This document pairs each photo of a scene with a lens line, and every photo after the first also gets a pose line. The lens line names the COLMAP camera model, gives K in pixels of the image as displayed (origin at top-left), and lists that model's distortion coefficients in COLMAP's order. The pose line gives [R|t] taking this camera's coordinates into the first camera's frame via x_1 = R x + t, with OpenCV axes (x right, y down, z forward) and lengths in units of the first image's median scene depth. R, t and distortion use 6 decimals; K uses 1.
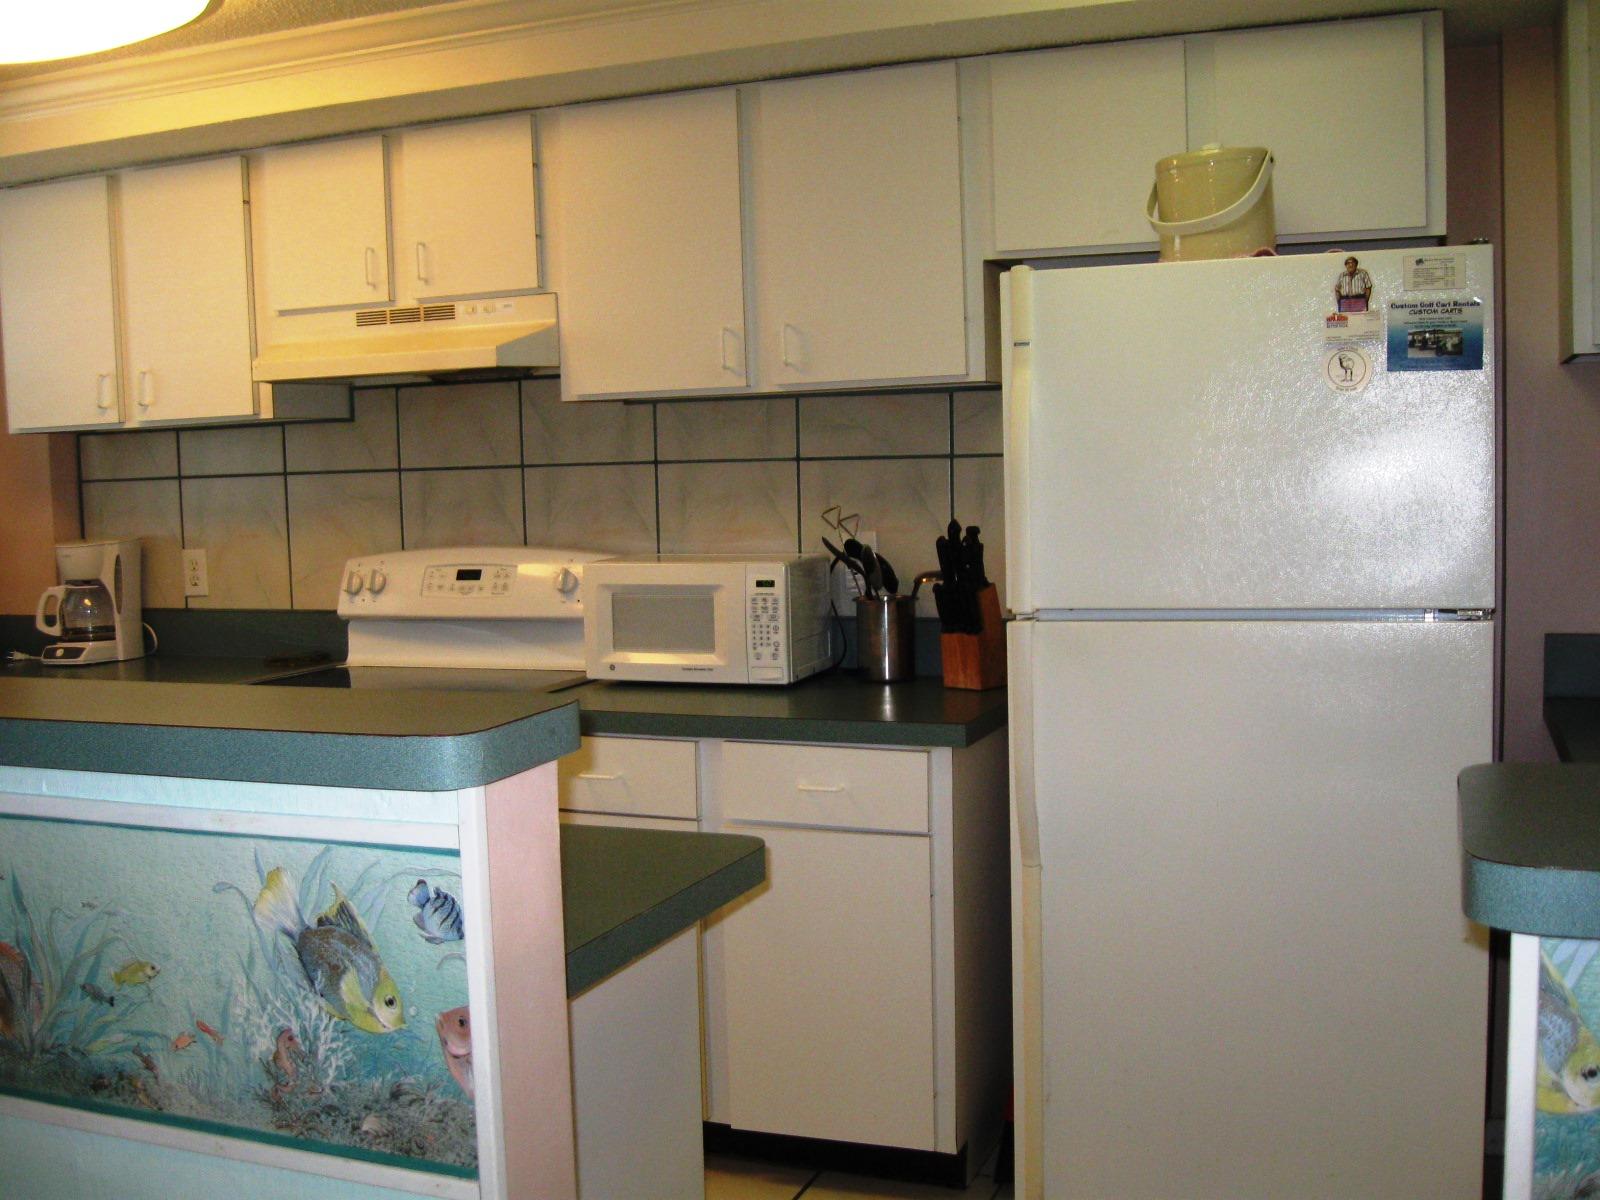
lens RADIAL K [[1673.9, 0, 806.0], [0, 1673.9, 662.3], [0, 0, 1]] dist [-0.109042, 0.000000]
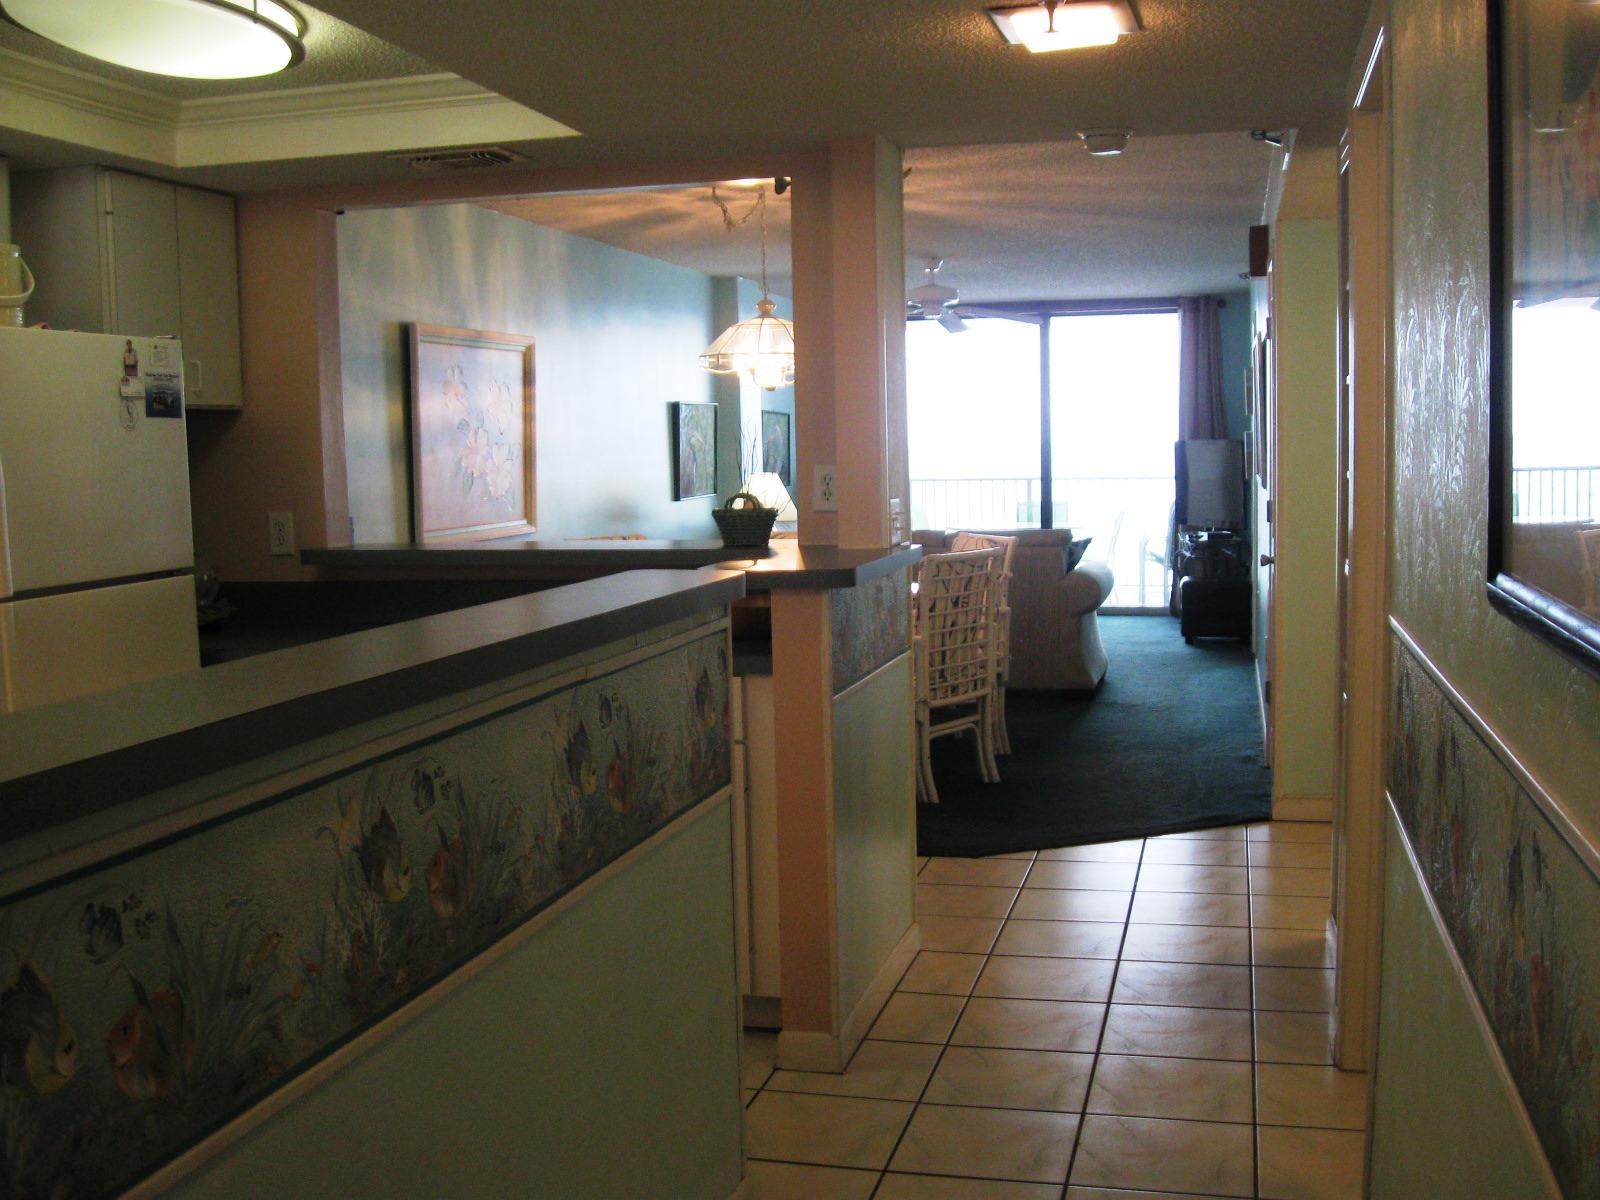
lens RADIAL K [[1673.9, 0, 797.6], [0, 1673.9, 592.9], [0, 0, 1]] dist [-0.109042, 0.000000]
pose [[-0.110966, -0.065256, 0.991680, -1.190894], [0.134726, 0.987643, 0.080066, -0.060157], [-0.984650, 0.142490, -0.100803, 0.591722]]
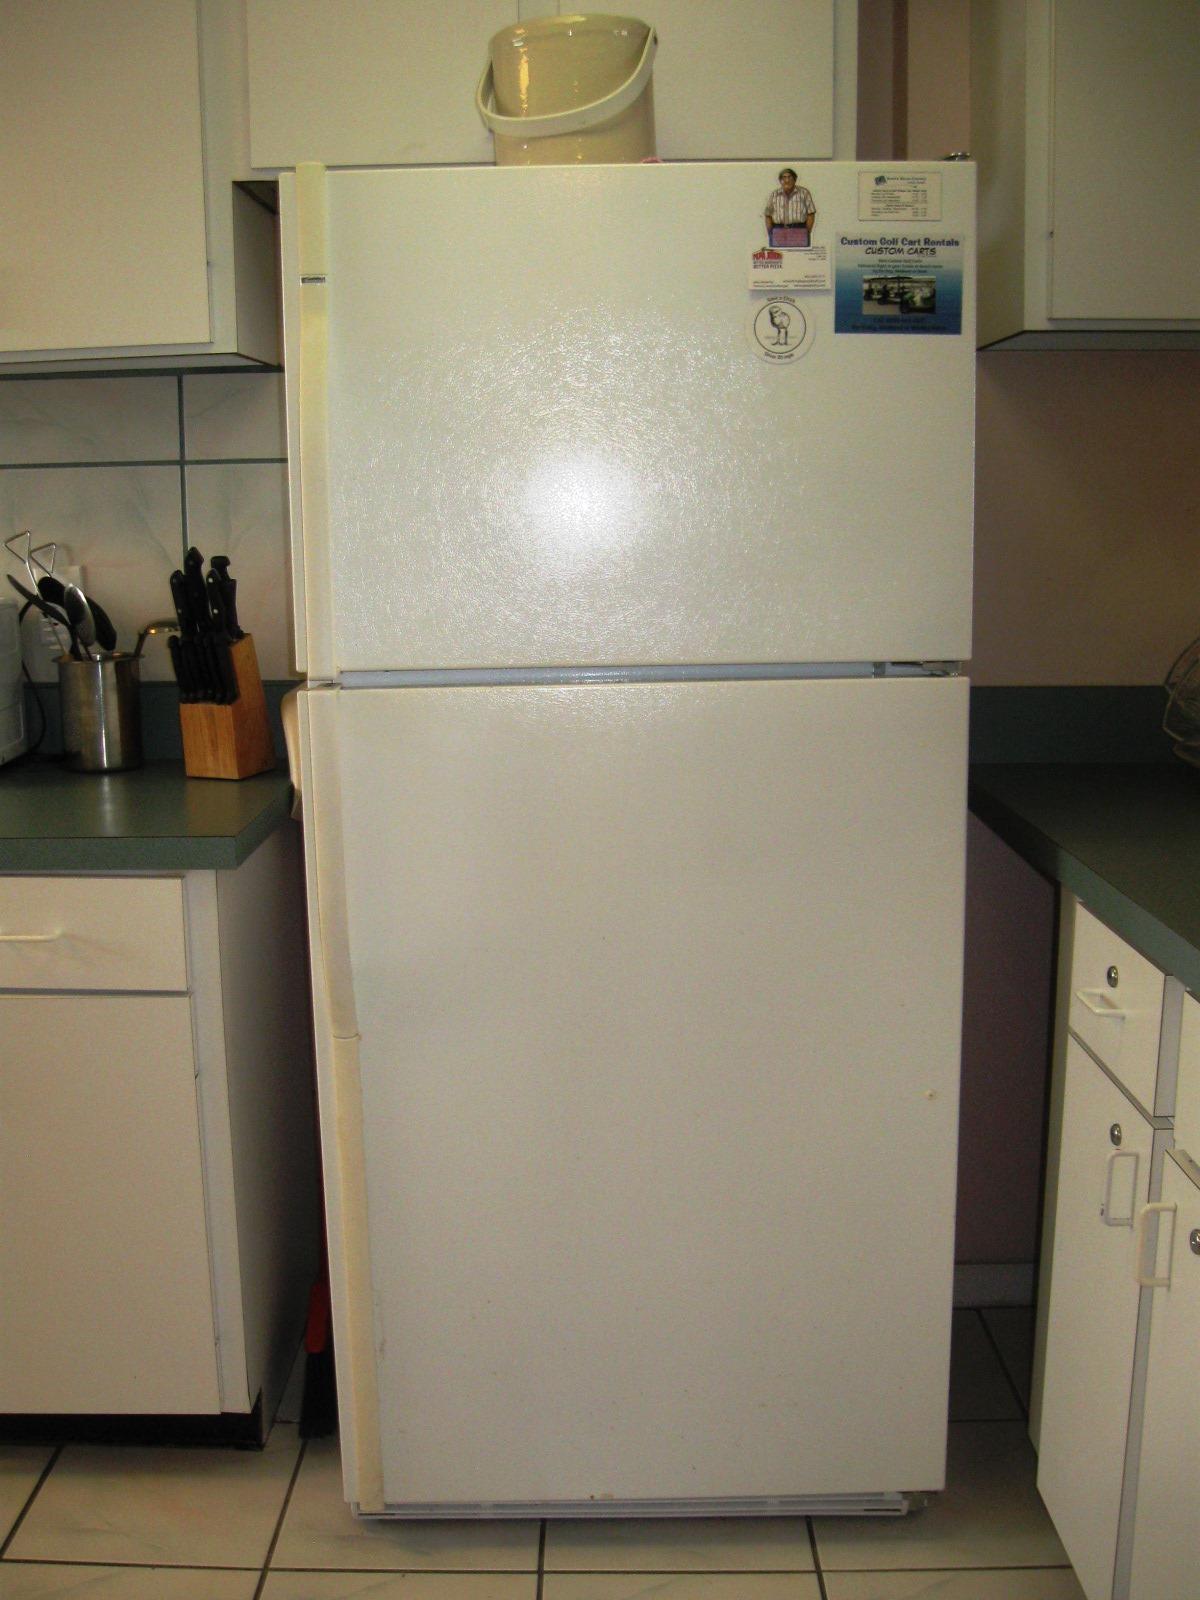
lens RADIAL K [[1673.9, 0, 566.2], [0, 1673.9, 852.1], [0, 0, 1]] dist [-0.109042, 0.000000]
pose [[0.939923, -0.055843, 0.336787, -0.013105], [0.026532, 0.995496, 0.091017, -0.019554], [-0.340353, -0.076614, 0.937171, 0.345242]]
